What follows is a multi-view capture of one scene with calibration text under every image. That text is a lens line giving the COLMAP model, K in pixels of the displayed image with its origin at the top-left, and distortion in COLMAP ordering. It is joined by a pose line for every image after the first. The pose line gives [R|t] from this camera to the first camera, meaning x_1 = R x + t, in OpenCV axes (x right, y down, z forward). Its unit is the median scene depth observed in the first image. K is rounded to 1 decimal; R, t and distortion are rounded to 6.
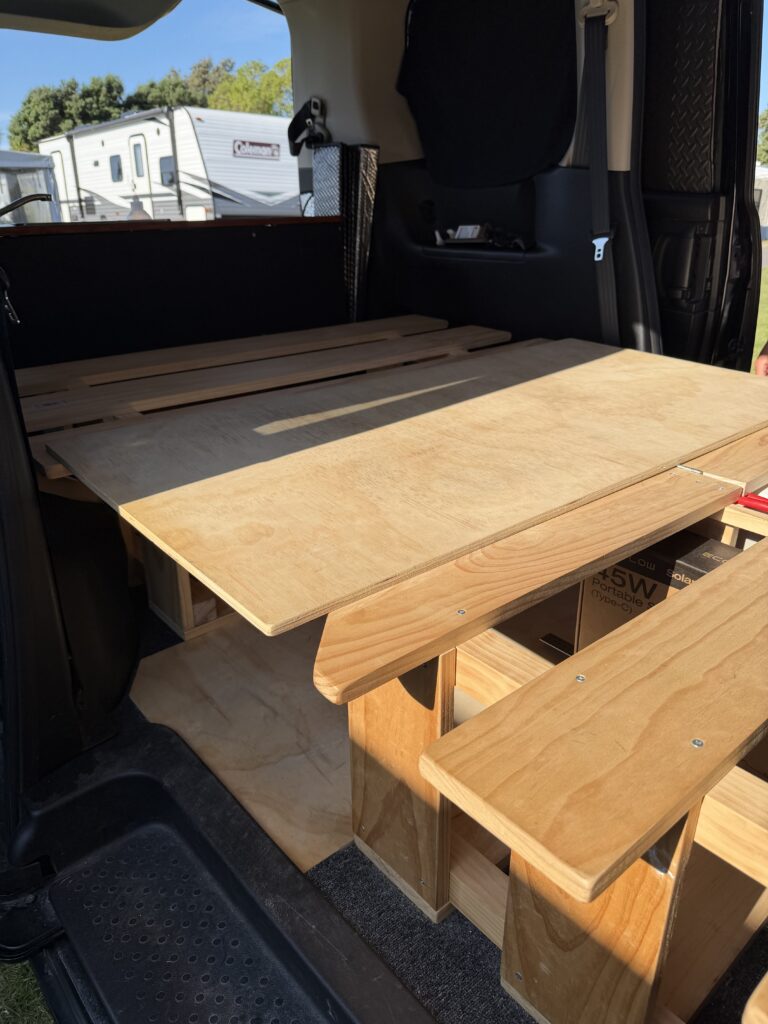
lens RADIAL K [[720.8, 0, 384.0], [0, 720.8, 512.0], [0, 0, 1]] dist [-0.007070, -0.010162]
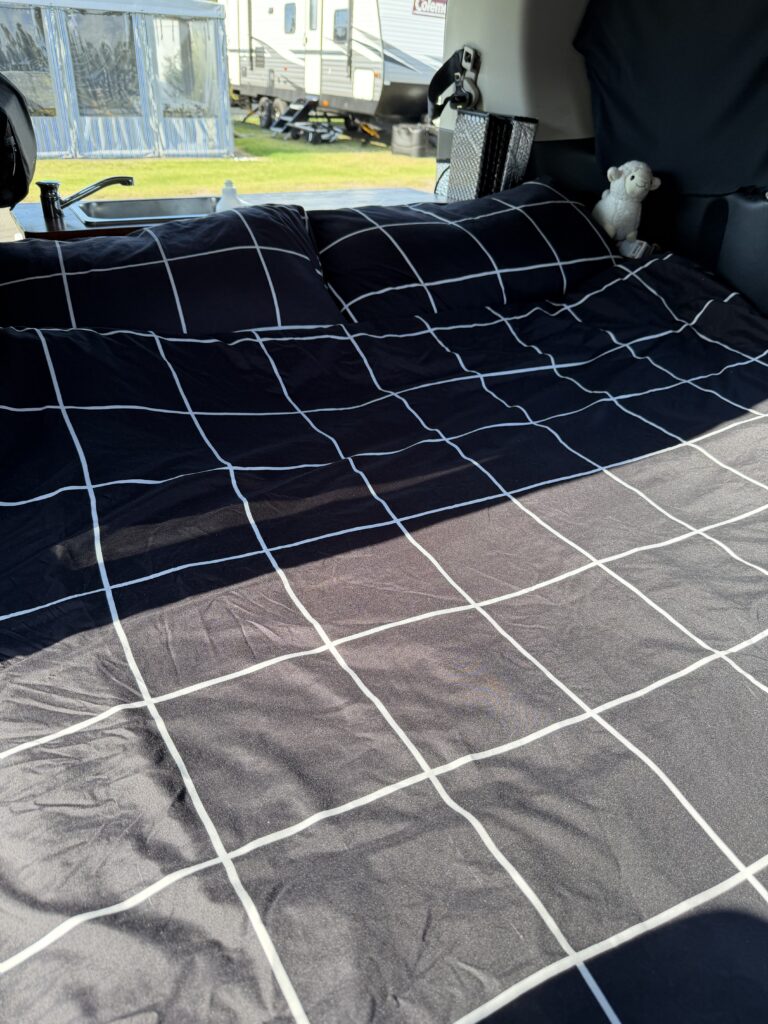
lens RADIAL K [[720.8, 0, 384.0], [0, 720.8, 512.0], [0, 0, 1]] dist [-0.007070, -0.010162]
pose [[0.973995, 0.166093, -0.154102, 0.033015], [-0.140476, 0.976334, 0.164433, -0.284927], [0.177766, -0.138509, 0.974276, 0.198348]]
